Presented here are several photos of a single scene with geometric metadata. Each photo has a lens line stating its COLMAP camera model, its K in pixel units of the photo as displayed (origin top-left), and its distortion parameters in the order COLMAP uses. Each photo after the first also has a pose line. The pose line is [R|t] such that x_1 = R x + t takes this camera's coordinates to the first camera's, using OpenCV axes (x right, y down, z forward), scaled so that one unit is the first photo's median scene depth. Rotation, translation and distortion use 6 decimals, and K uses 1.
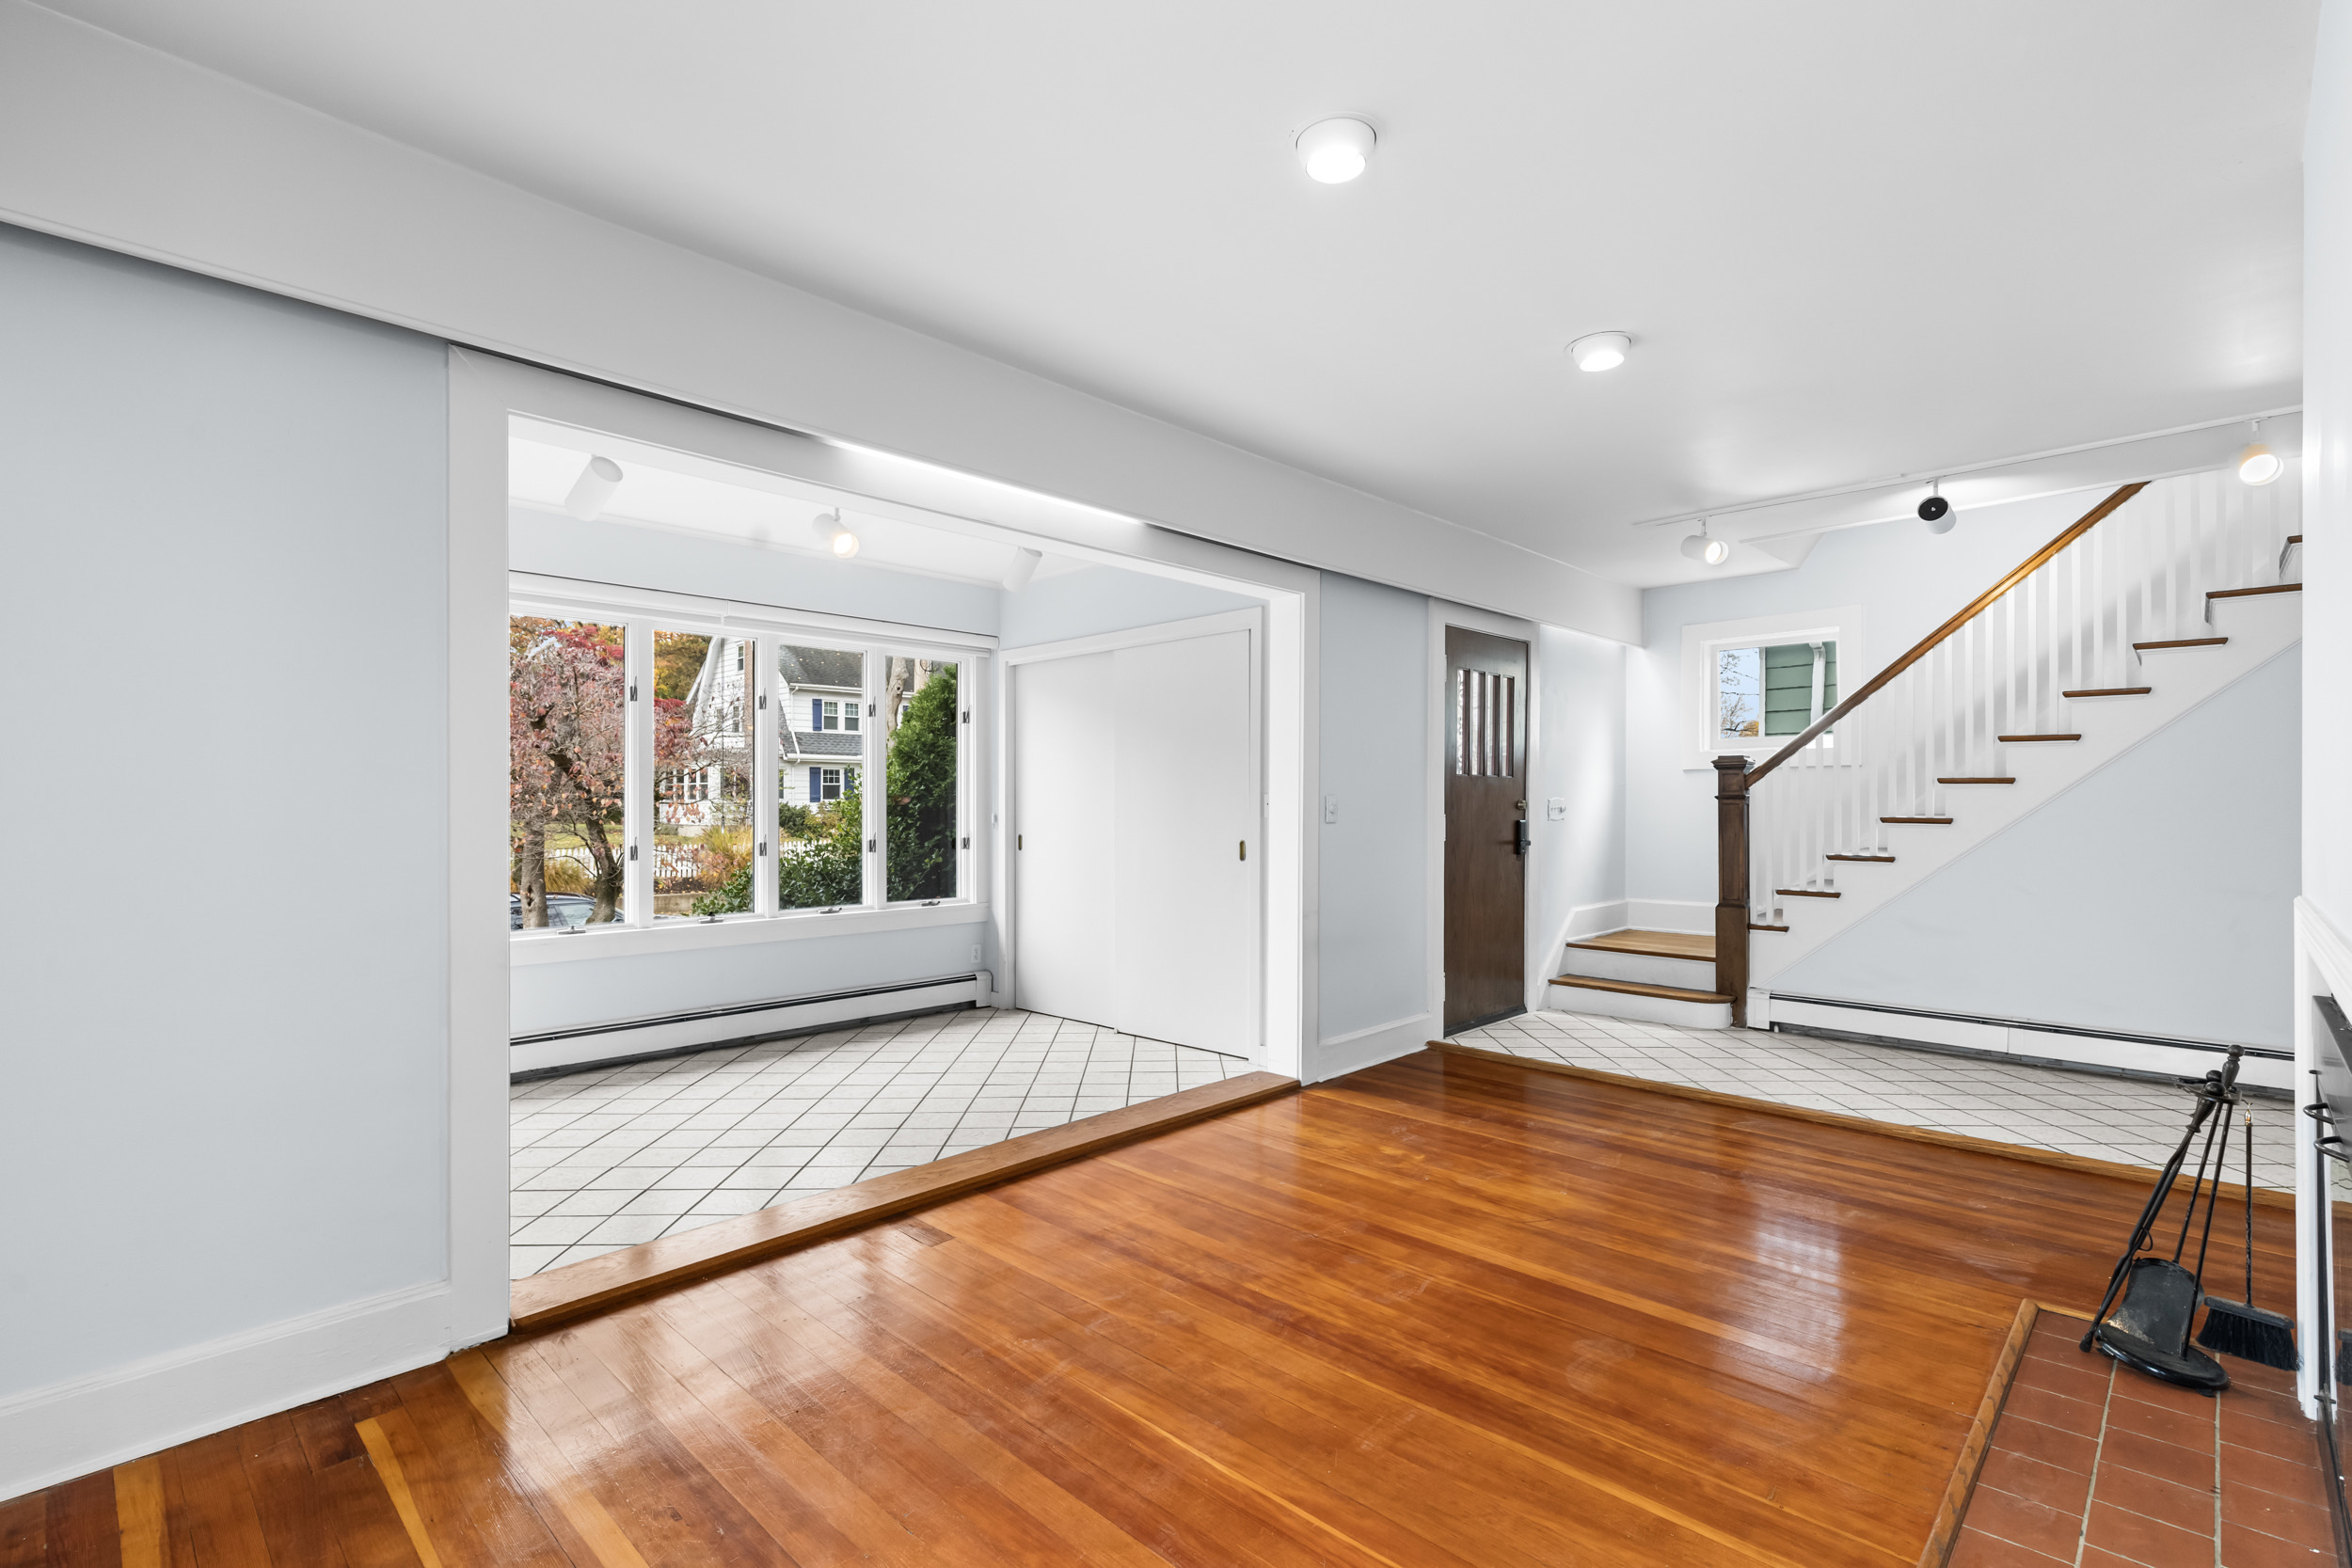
lens RADIAL K [[1073.6, 0, 1165.2], [0, 1073.6, 797.2], [0, 0, 1]] dist [0.003703, 0.001258]
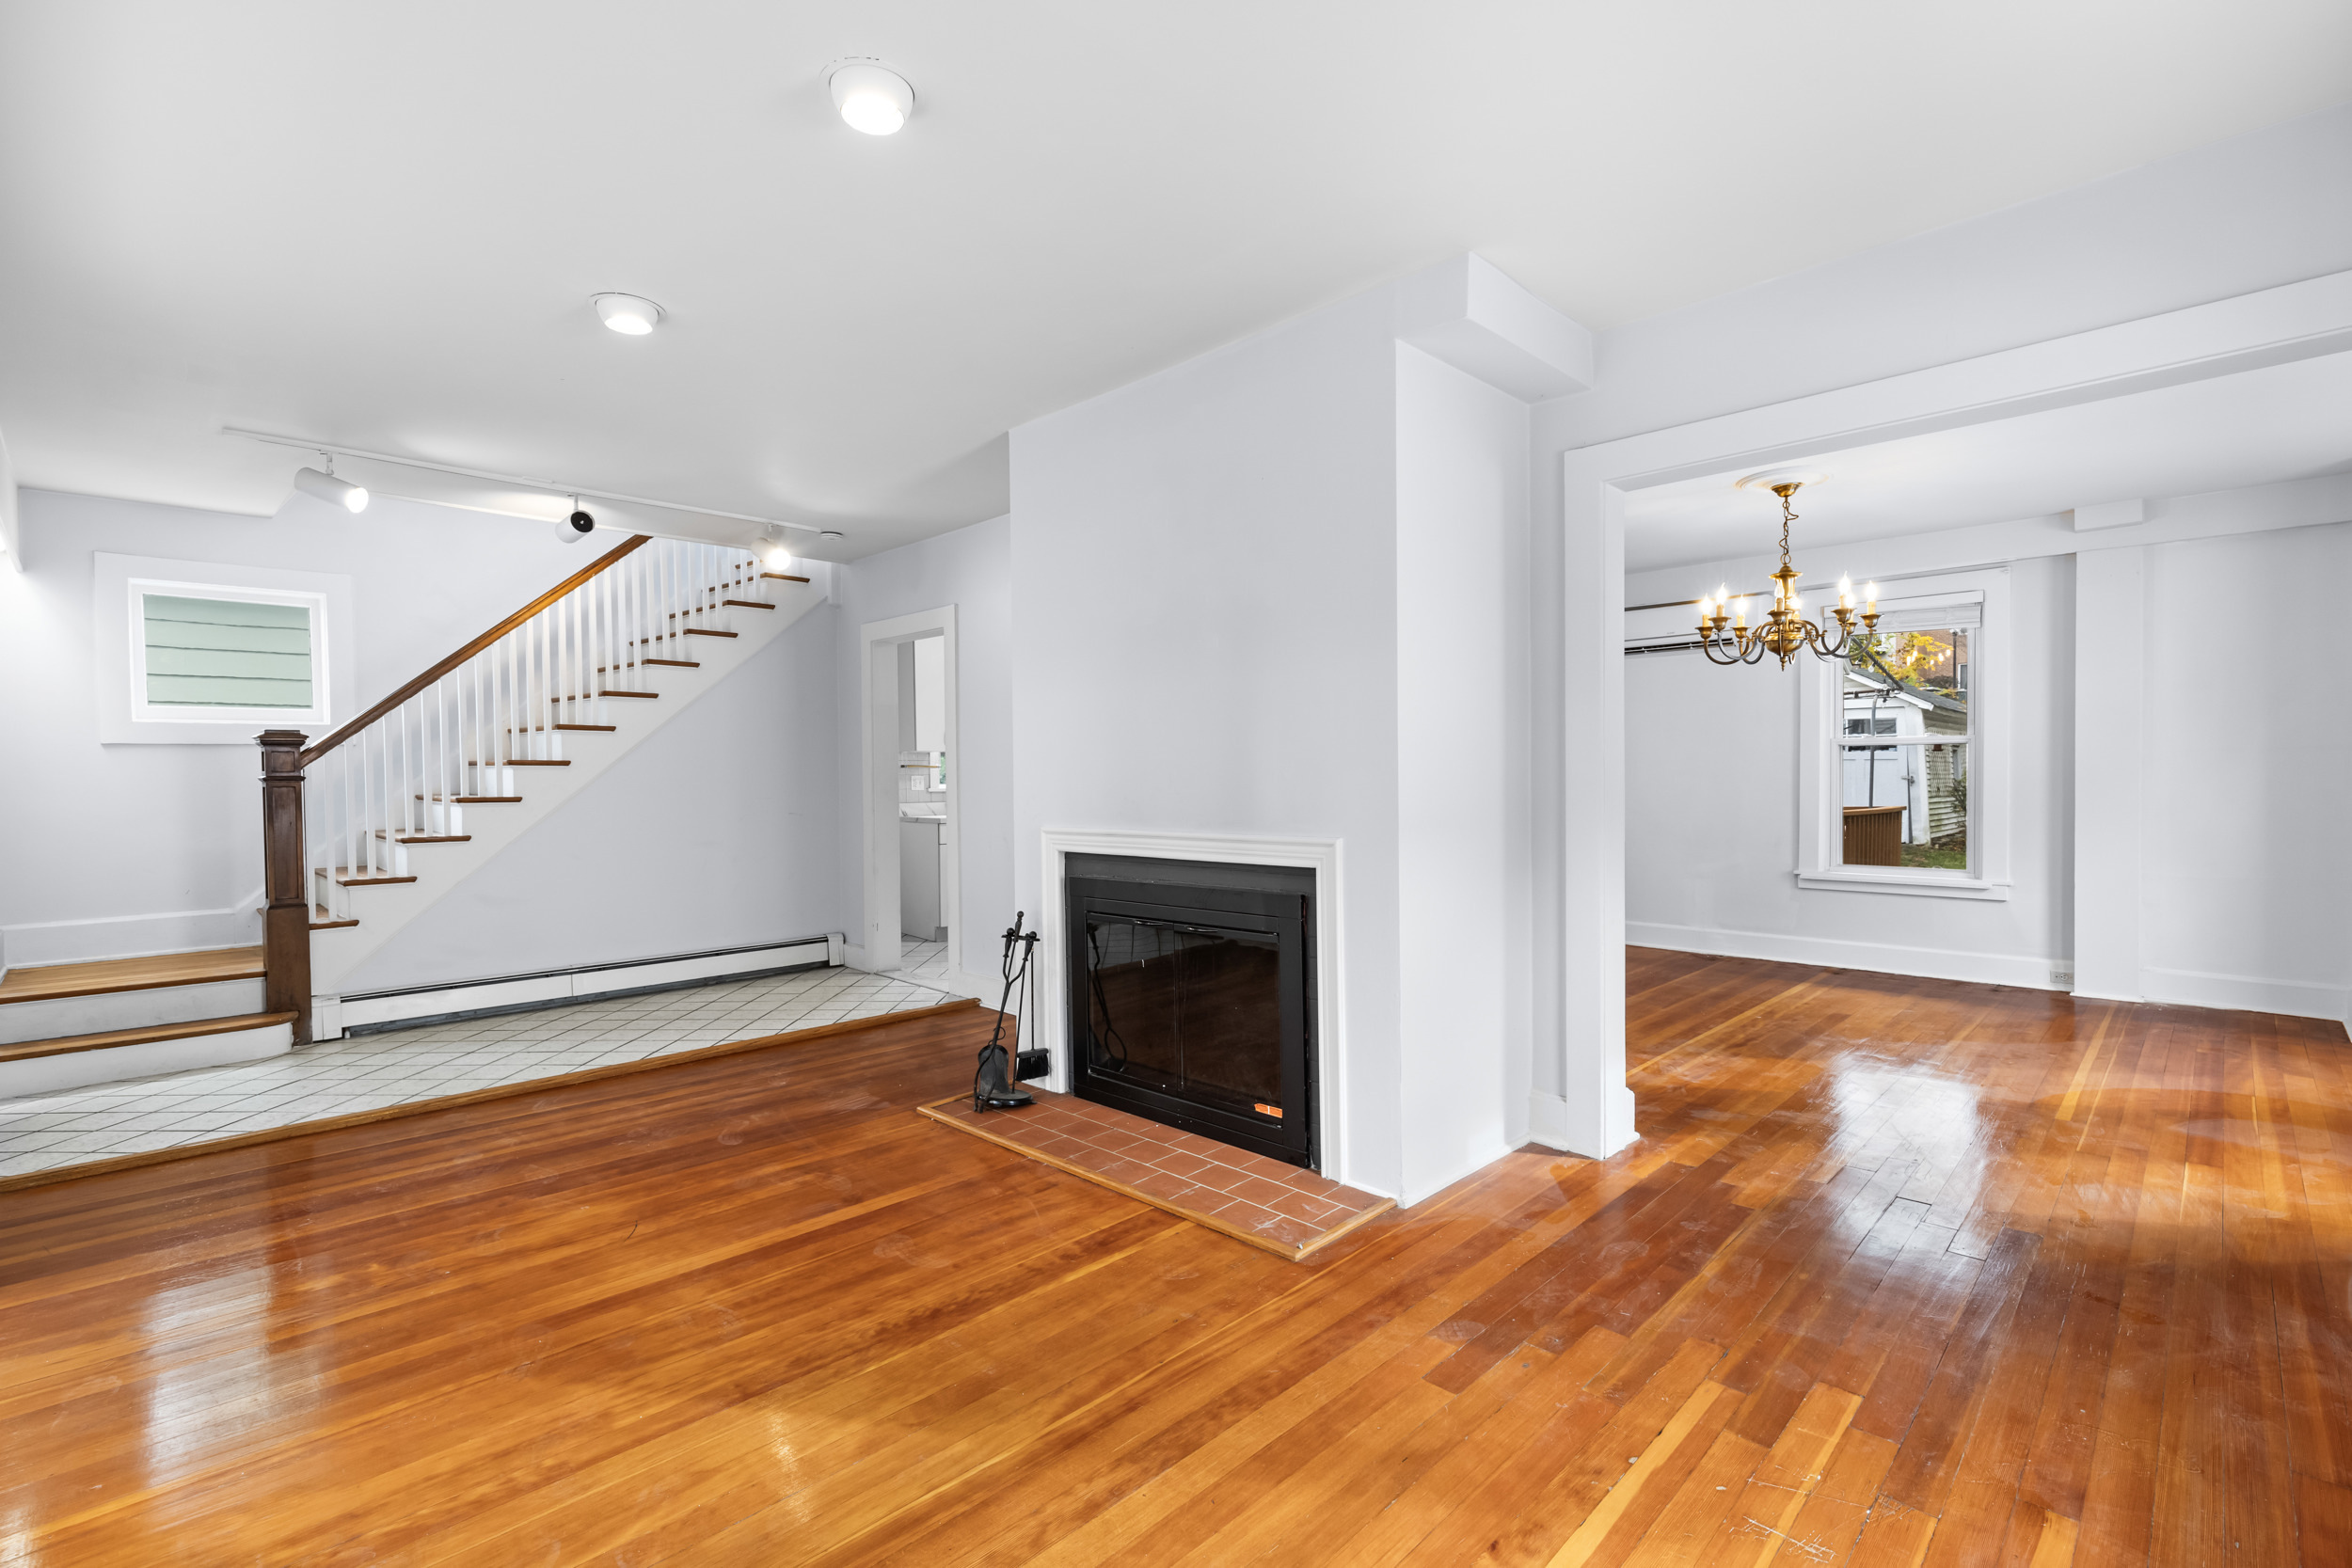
lens RADIAL K [[1073.6, 0, 1172.2], [0, 1073.6, 791.7], [0, 0, 1]] dist [0.003703, 0.001258]
pose [[0.005318, -0.016418, 0.999851, -0.451071], [0.004982, 0.999853, 0.016392, -0.000319], [-0.999973, 0.004894, 0.005399, 0.409001]]
